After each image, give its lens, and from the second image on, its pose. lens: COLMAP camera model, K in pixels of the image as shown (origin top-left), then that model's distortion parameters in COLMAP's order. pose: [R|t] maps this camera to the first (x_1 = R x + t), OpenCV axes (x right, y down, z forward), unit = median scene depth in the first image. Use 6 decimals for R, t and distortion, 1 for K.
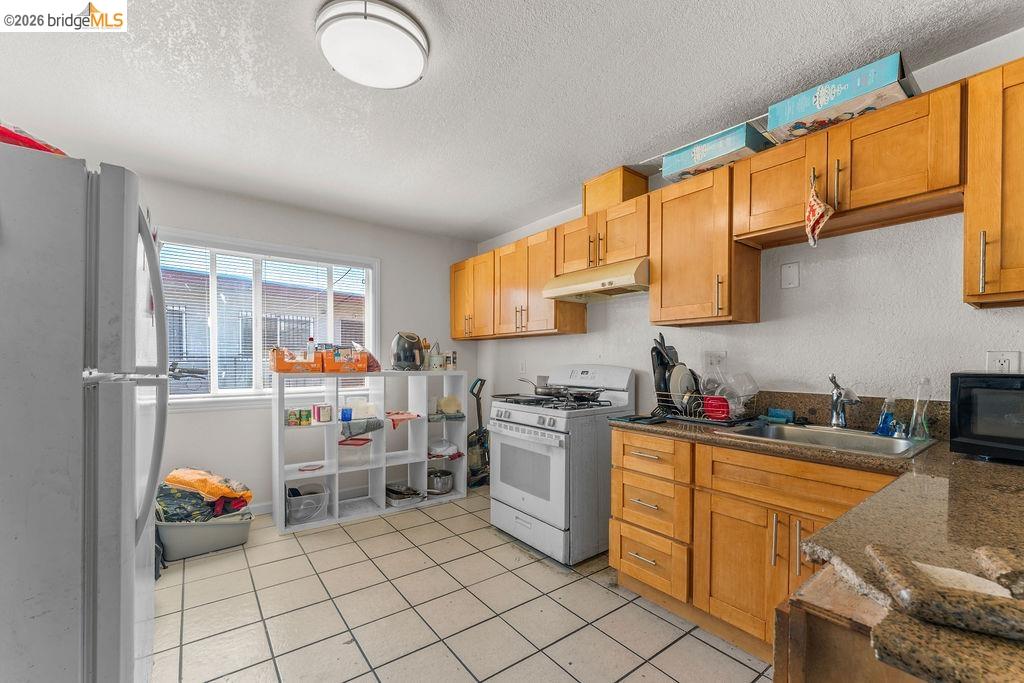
lens RADIAL K [[421.1, 0, 511.2], [0, 421.1, 360.6], [0, 0, 1]] dist [0.001195, -0.000128]
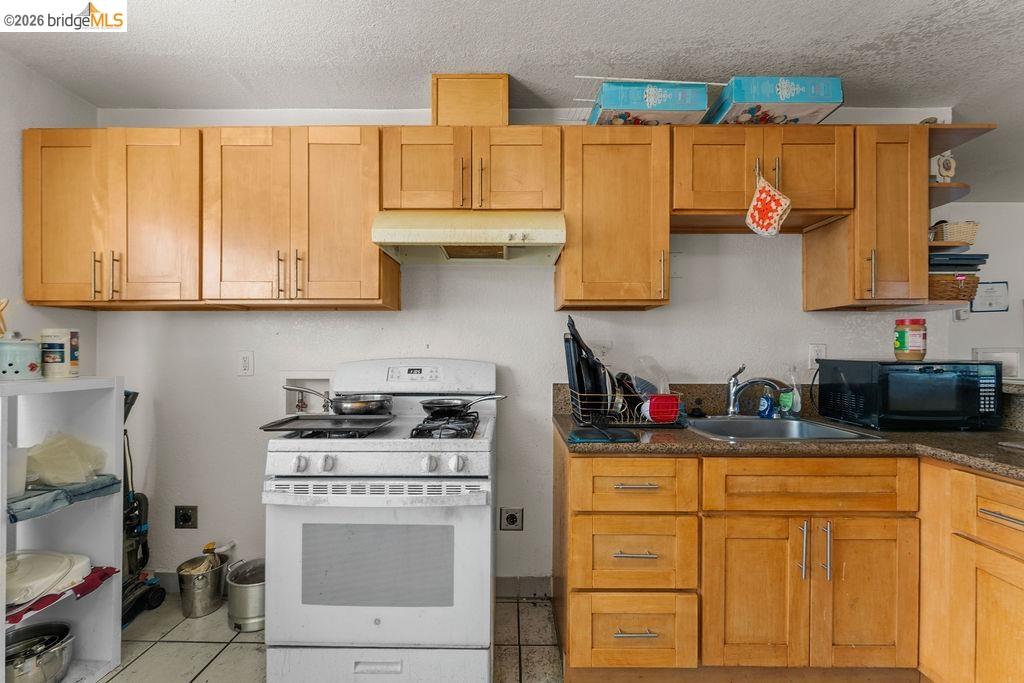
lens RADIAL K [[438.4, 0, 509.0], [0, 438.4, 344.9], [0, 0, 1]] dist [-0.002239, -0.000343]
pose [[0.612550, 0.004867, 0.790417, -0.305054], [0.002721, 0.999962, -0.008265, -0.005997], [-0.790427, 0.007214, 0.612513, 0.553004]]
